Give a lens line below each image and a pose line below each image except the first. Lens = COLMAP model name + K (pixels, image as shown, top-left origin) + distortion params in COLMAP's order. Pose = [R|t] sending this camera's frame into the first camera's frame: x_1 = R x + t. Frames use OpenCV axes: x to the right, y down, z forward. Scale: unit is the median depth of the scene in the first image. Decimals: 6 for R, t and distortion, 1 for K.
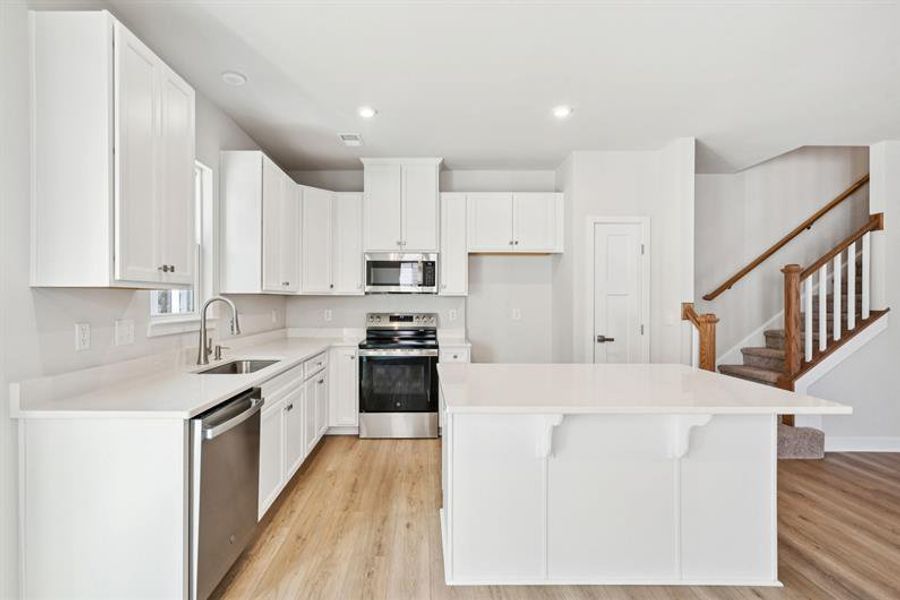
lens RADIAL K [[421.1, 0, 422.1], [0, 421.1, 299.5], [0, 0, 1]] dist [-0.001496, -0.000077]
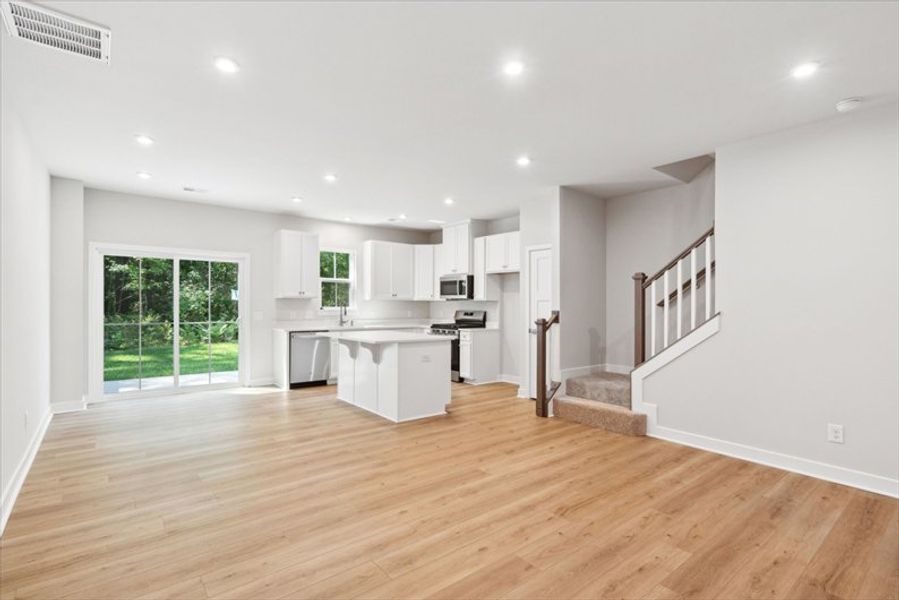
lens RADIAL K [[432.4, 0, 450.2], [0, 432.4, 302.6], [0, 0, 1]] dist [-0.000306, 0.000033]
pose [[0.632847, -0.001306, -0.774276, 1.373366], [-0.002982, 0.999987, -0.004124, 0.006184], [0.774271, 0.004919, 0.632834, -0.147955]]
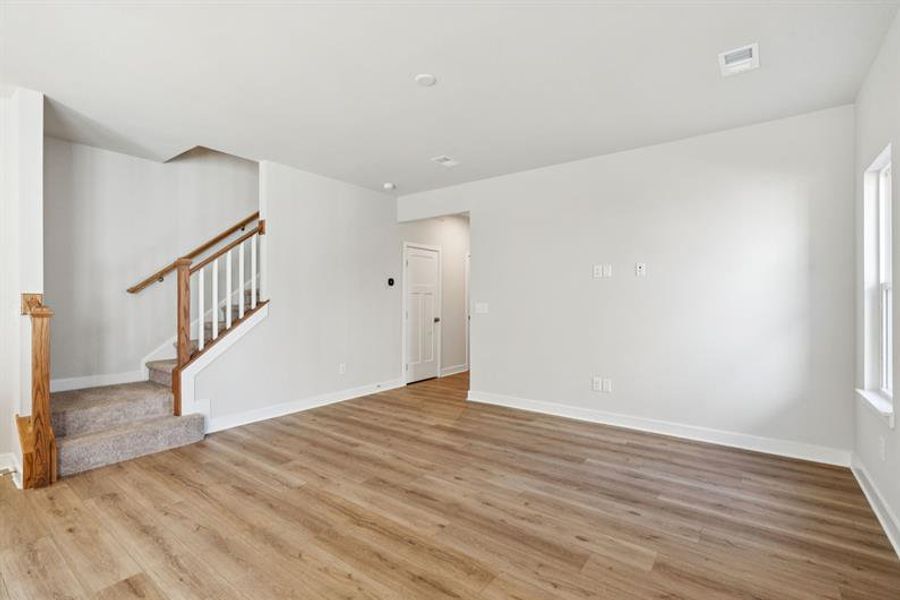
lens RADIAL K [[409.6, 0, 448.0], [0, 409.6, 295.1], [0, 0, 1]] dist [-0.002648, -0.000111]
pose [[0.599983, 0.005658, 0.799993, 0.432454], [0.000195, 0.999974, -0.007218, 0.014829], [-0.800013, 0.004487, 0.599966, -0.105208]]
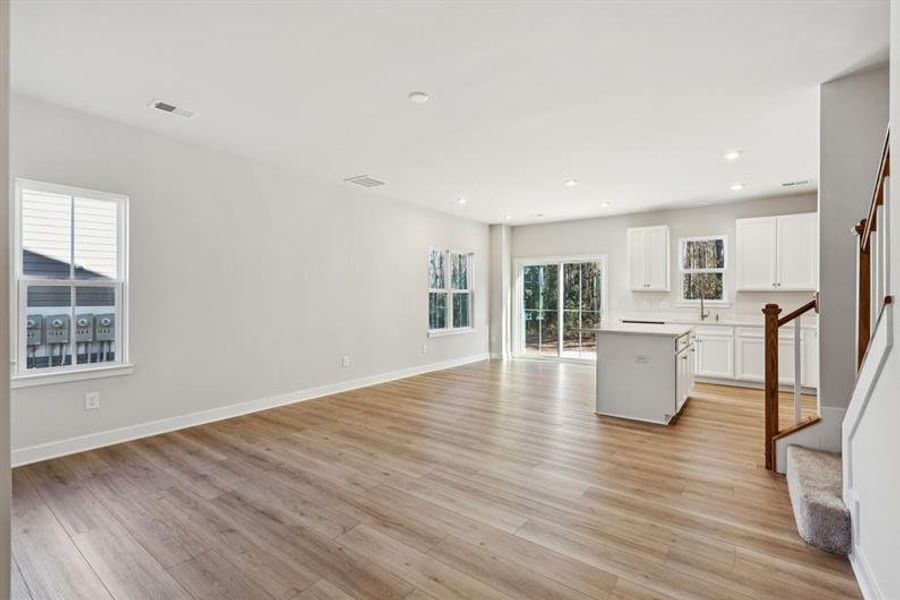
lens RADIAL K [[408.1, 0, 448.9], [0, 408.1, 298.0], [0, 0, 1]] dist [0.000060, 0.000549]
pose [[-0.593994, -0.003535, -0.804461, 1.511971], [-0.006622, 0.999978, 0.000496, 0.020202], [0.804442, 0.005622, -0.594005, 0.809469]]
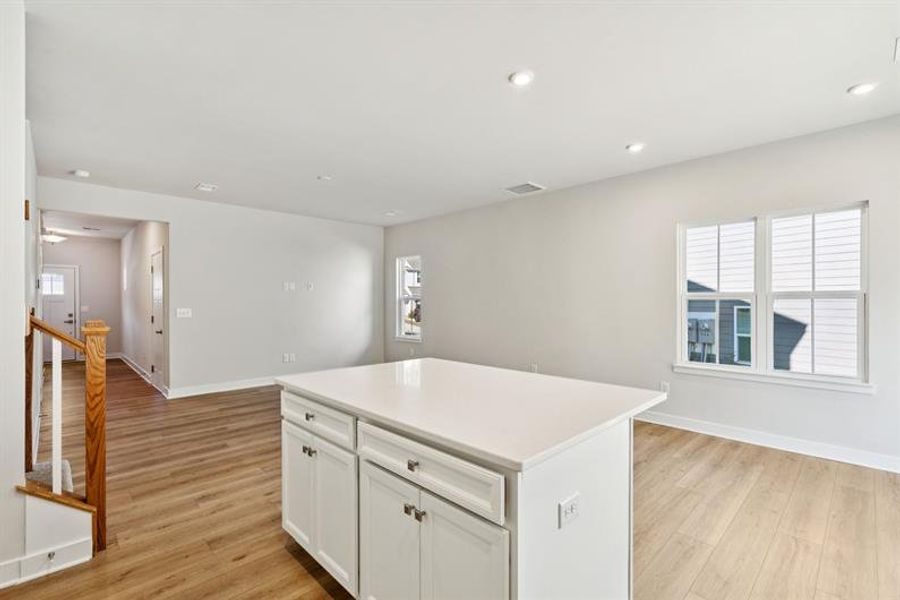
lens RADIAL K [[409.8, 0, 448.3], [0, 409.8, 300.8], [0, 0, 1]] dist [-0.001551, 0.000131]
pose [[-0.697858, -0.002308, 0.716232, -0.127018], [-0.001550, 0.999997, 0.001712, 0.001184], [-0.716234, 0.000085, -0.697860, 0.885198]]
